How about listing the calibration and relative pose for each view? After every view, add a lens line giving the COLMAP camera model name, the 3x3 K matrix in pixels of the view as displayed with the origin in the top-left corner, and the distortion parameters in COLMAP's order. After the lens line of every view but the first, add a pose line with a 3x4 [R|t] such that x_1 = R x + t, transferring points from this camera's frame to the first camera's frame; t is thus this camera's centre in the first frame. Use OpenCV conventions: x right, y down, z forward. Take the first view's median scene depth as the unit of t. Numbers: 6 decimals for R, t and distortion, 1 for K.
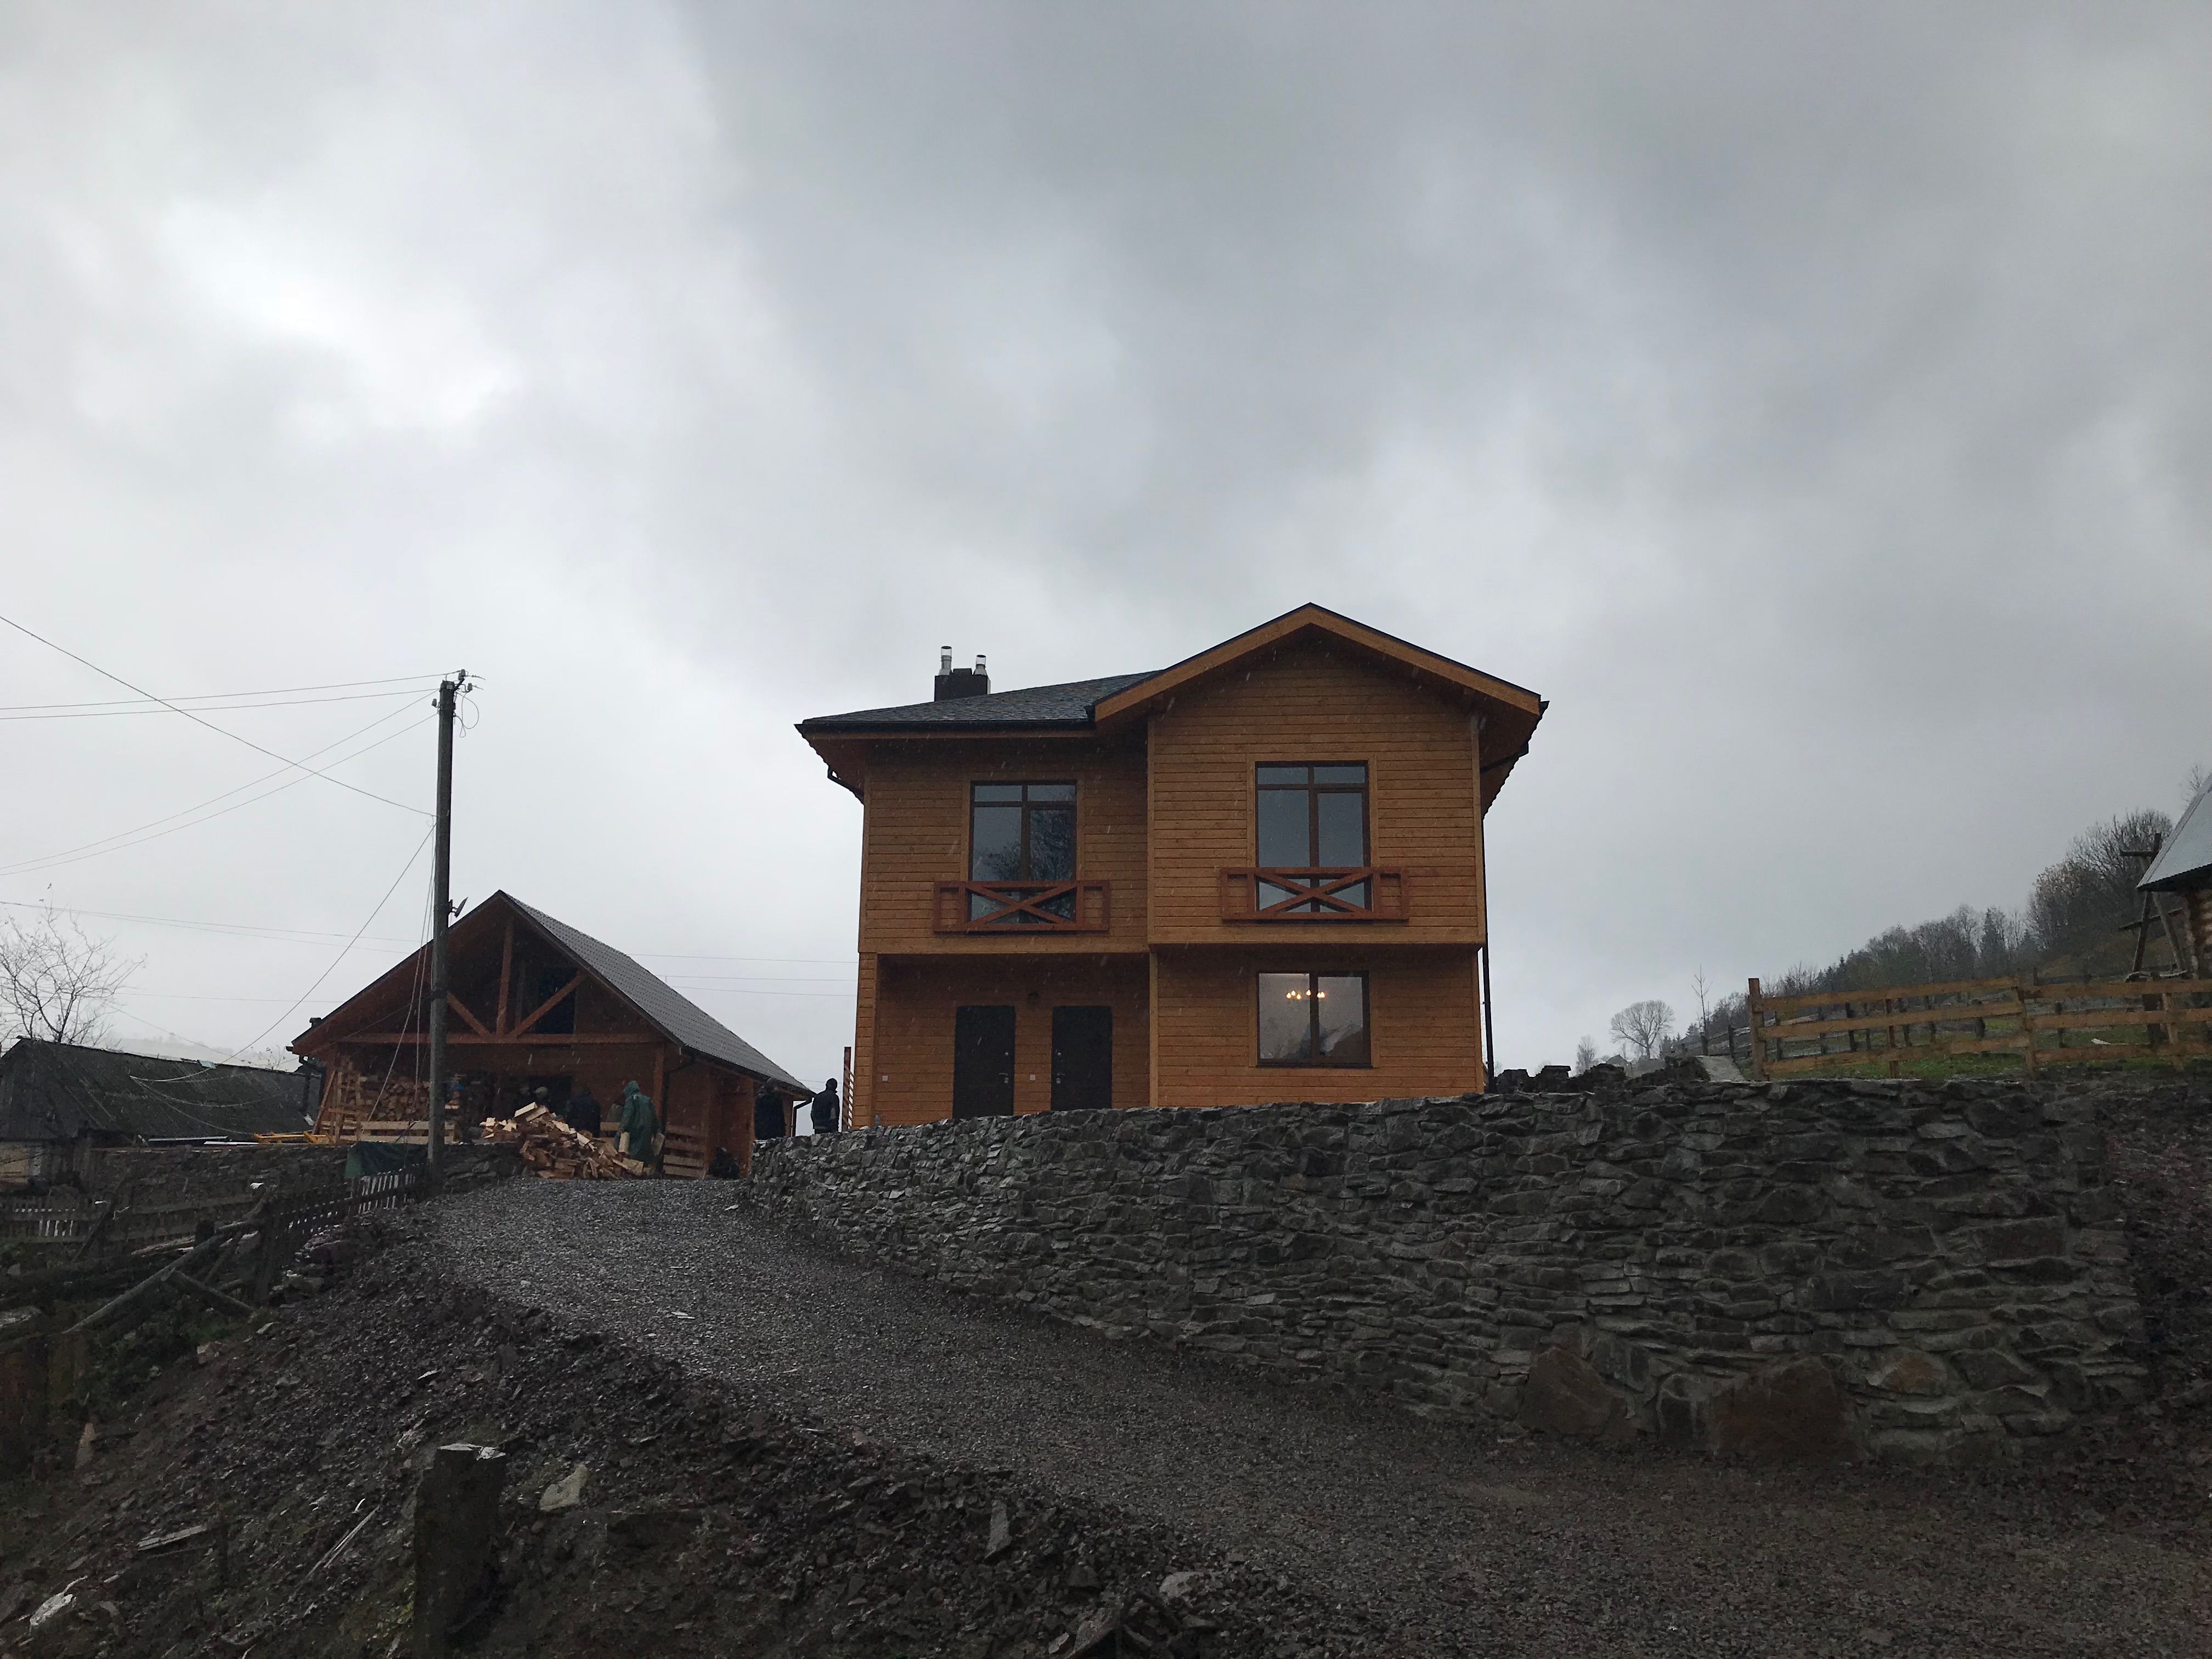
lens RADIAL K [[1832.7, 0, 1113.7], [0, 1832.7, 829.1], [0, 0, 1]] dist [0.077824, 0.002122]
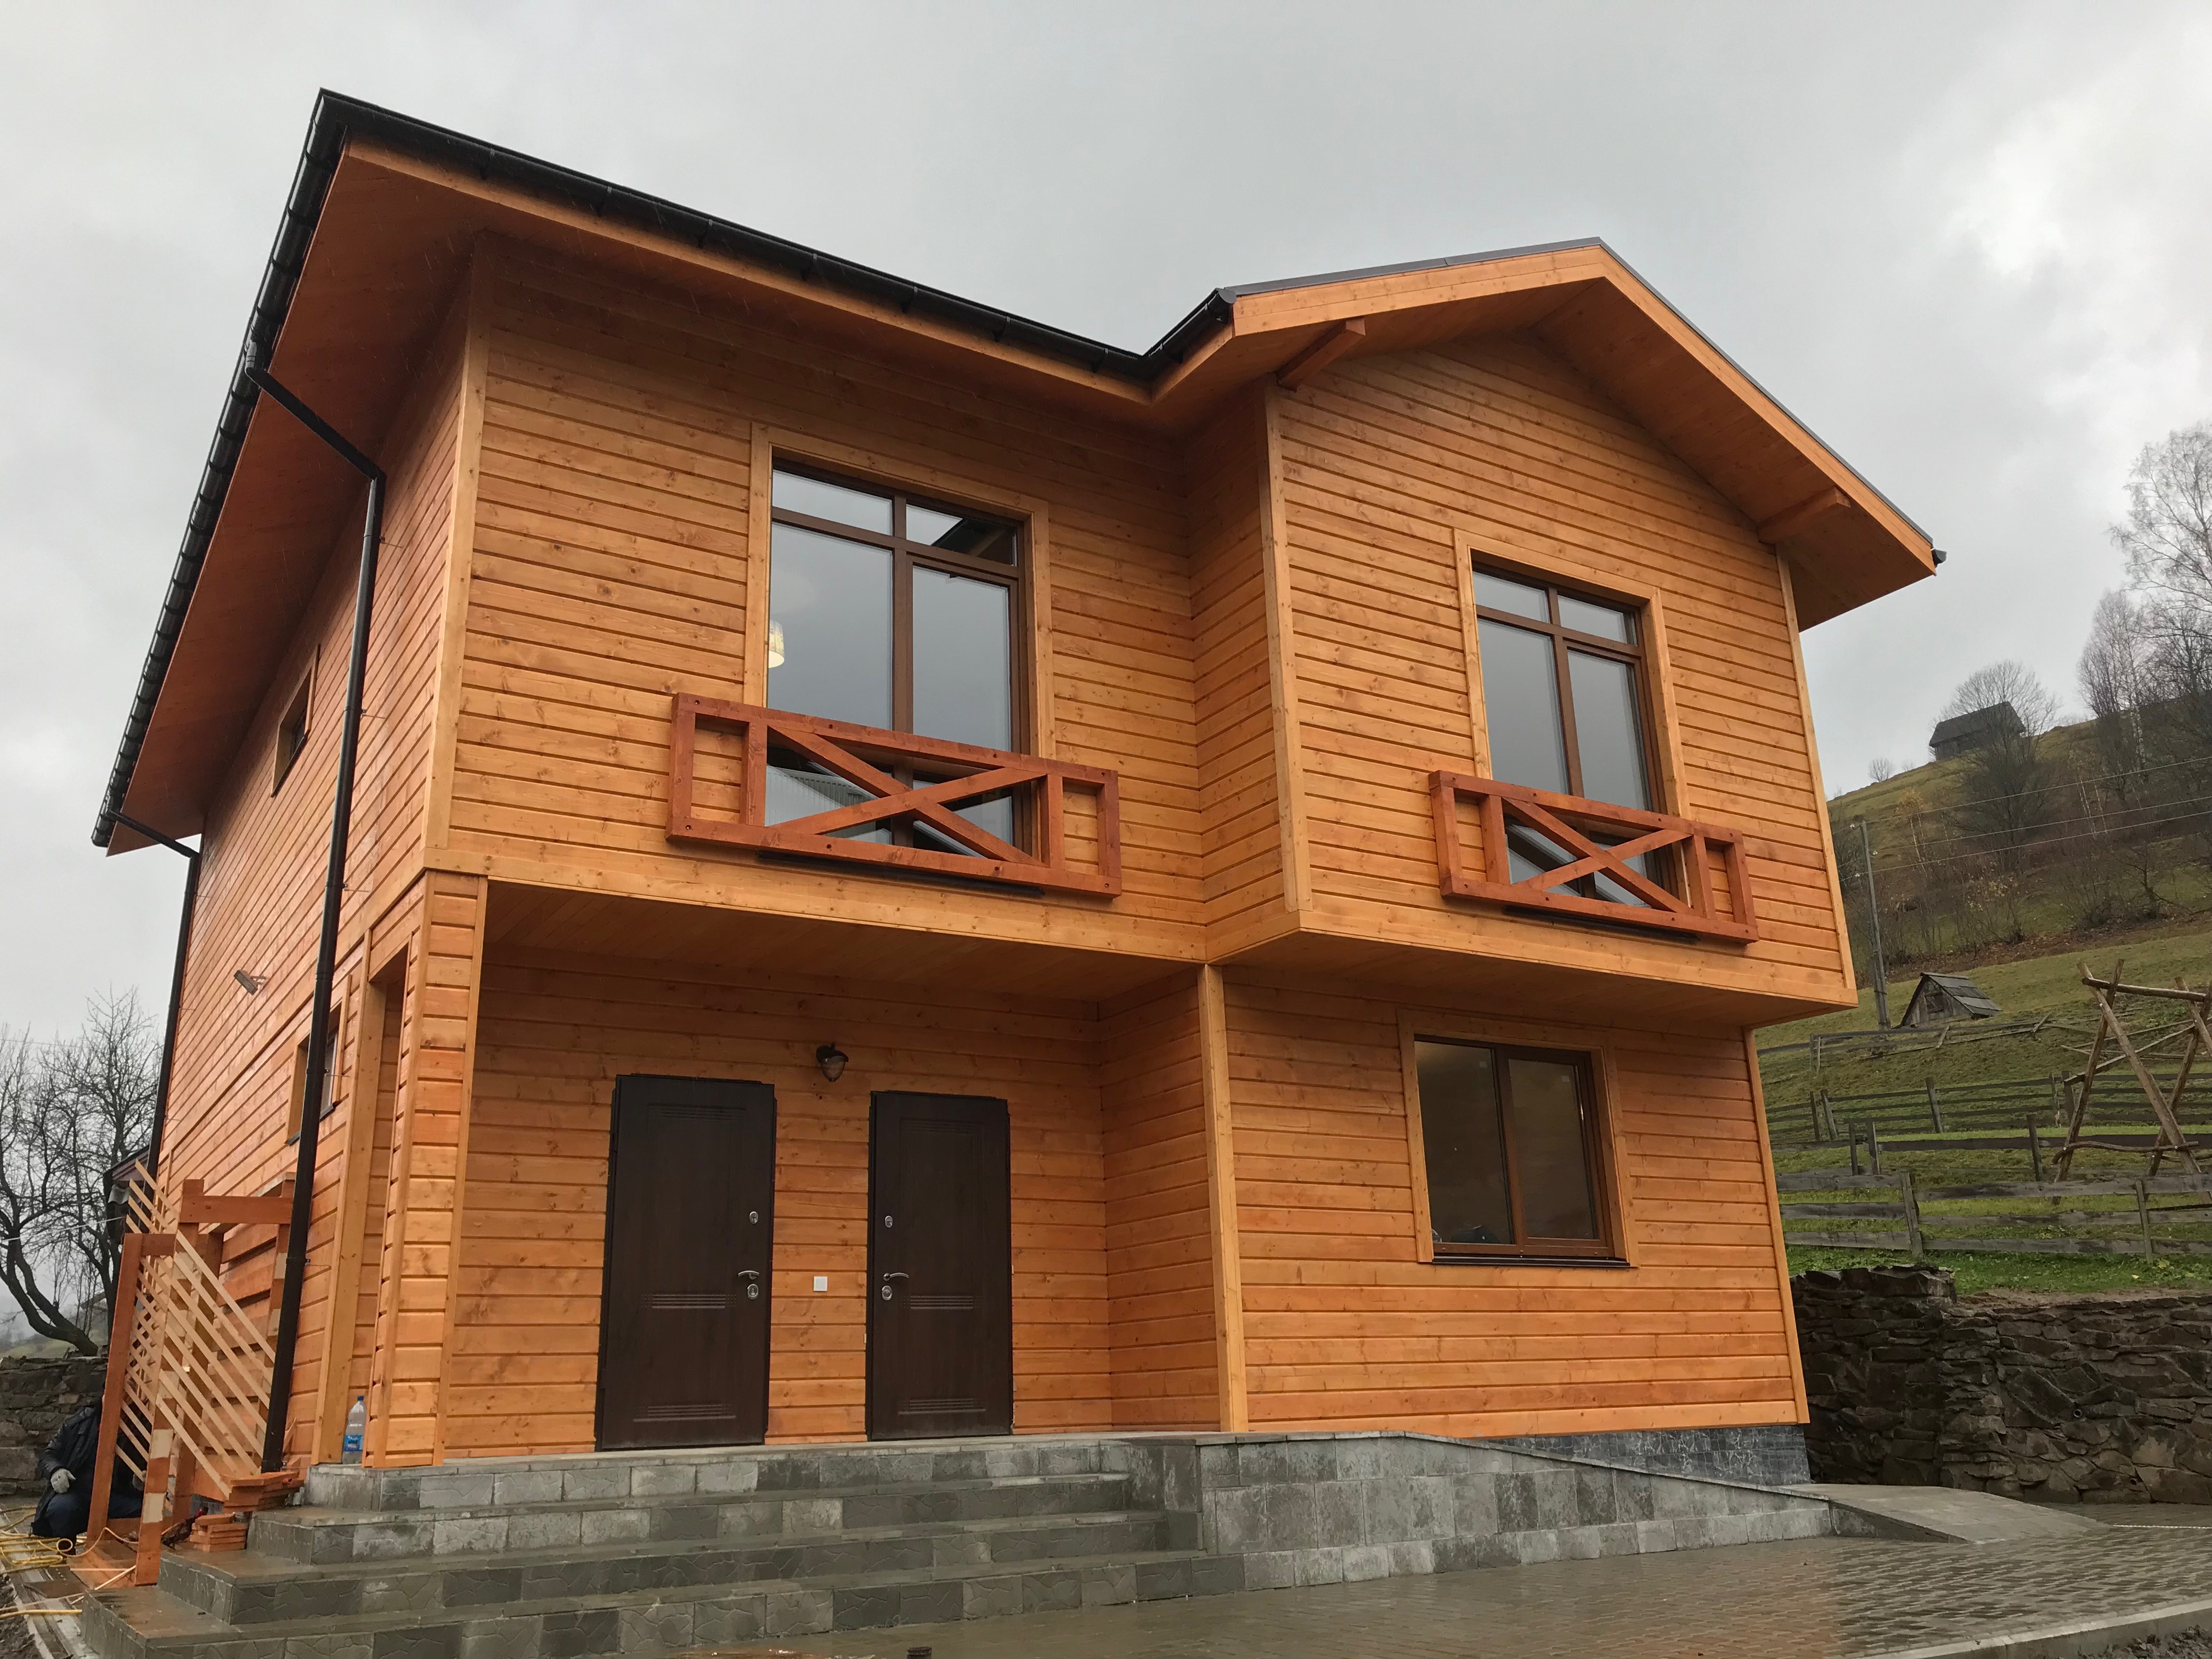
lens RADIAL K [[1820.6, 0, 1147.3], [0, 1820.6, 831.9], [0, 0, 1]] dist [0.007182, 0.000092]
pose [[0.801502, 0.145909, 0.579918, -0.224607], [-0.093077, 0.988396, -0.120042, 0.088103], [-0.590704, 0.042237, 0.805782, 0.697126]]
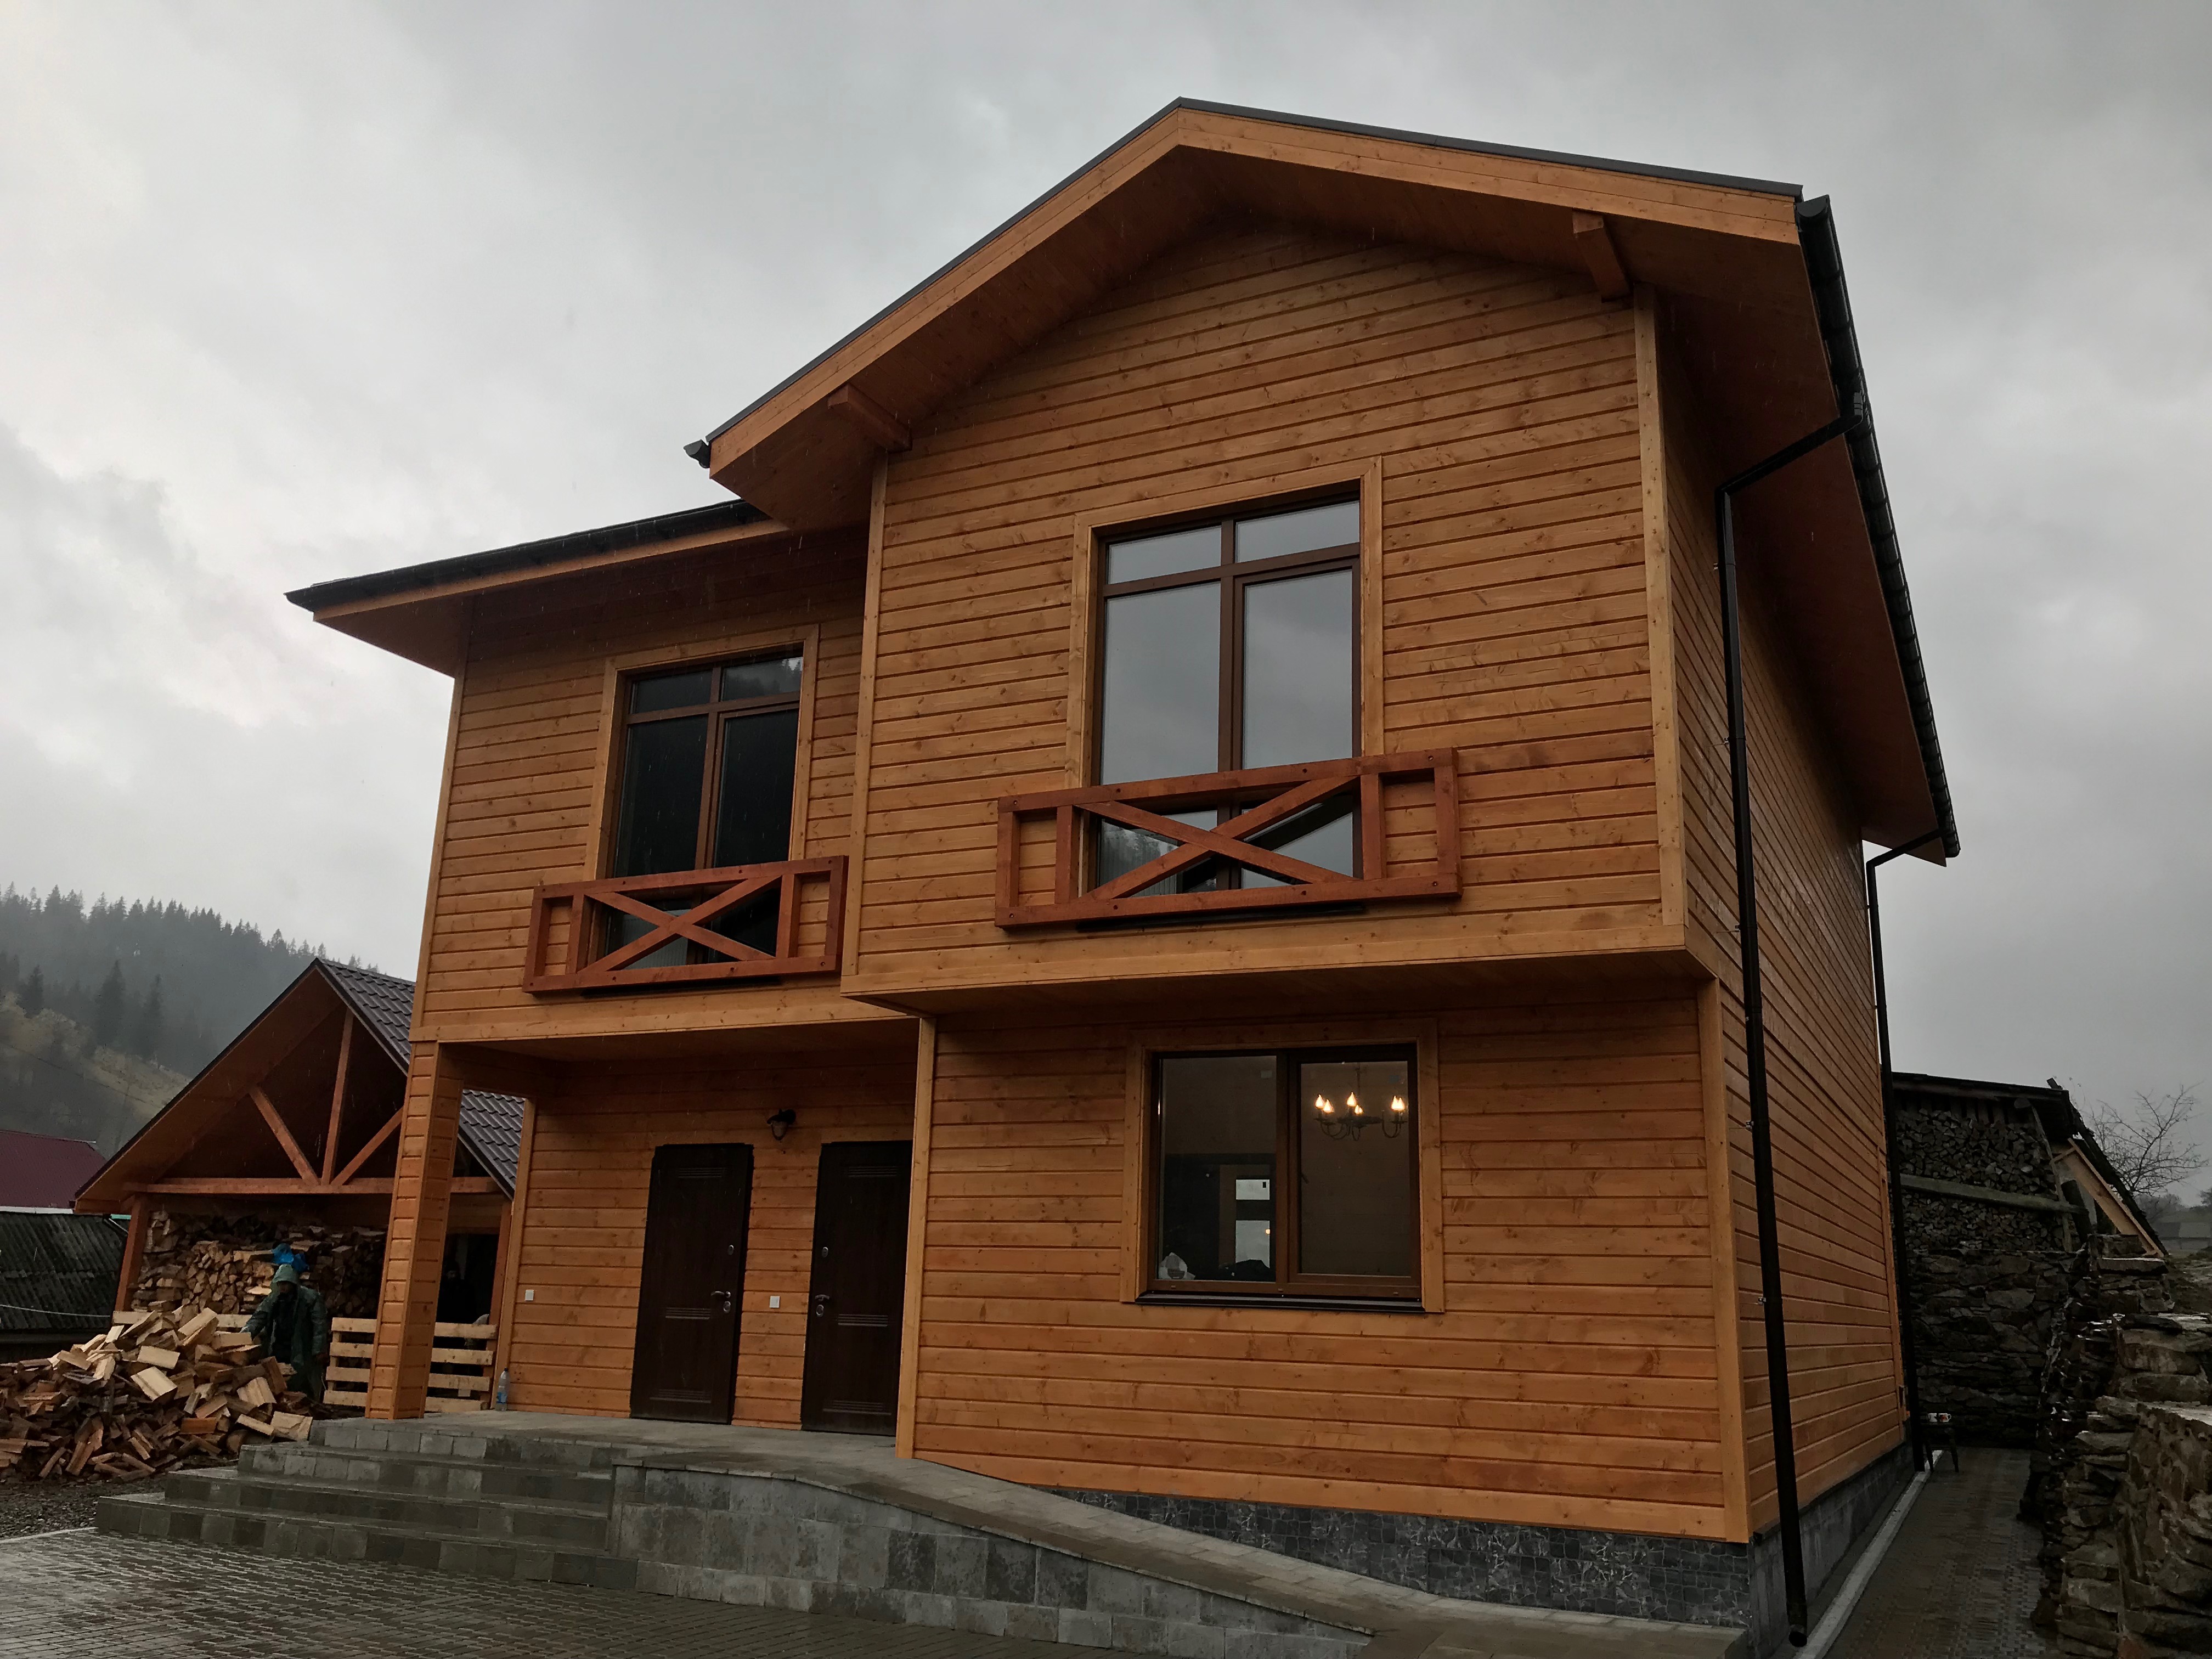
lens RADIAL K [[1847.7, 0, 1102.1], [0, 1847.7, 824.0], [0, 0, 1]] dist [0.010883, 0.005510]
pose [[0.923267, -0.080464, -0.375637, 0.224125], [0.065514, 0.996473, -0.052426, 0.048268], [0.378530, 0.023794, 0.925283, 0.627803]]
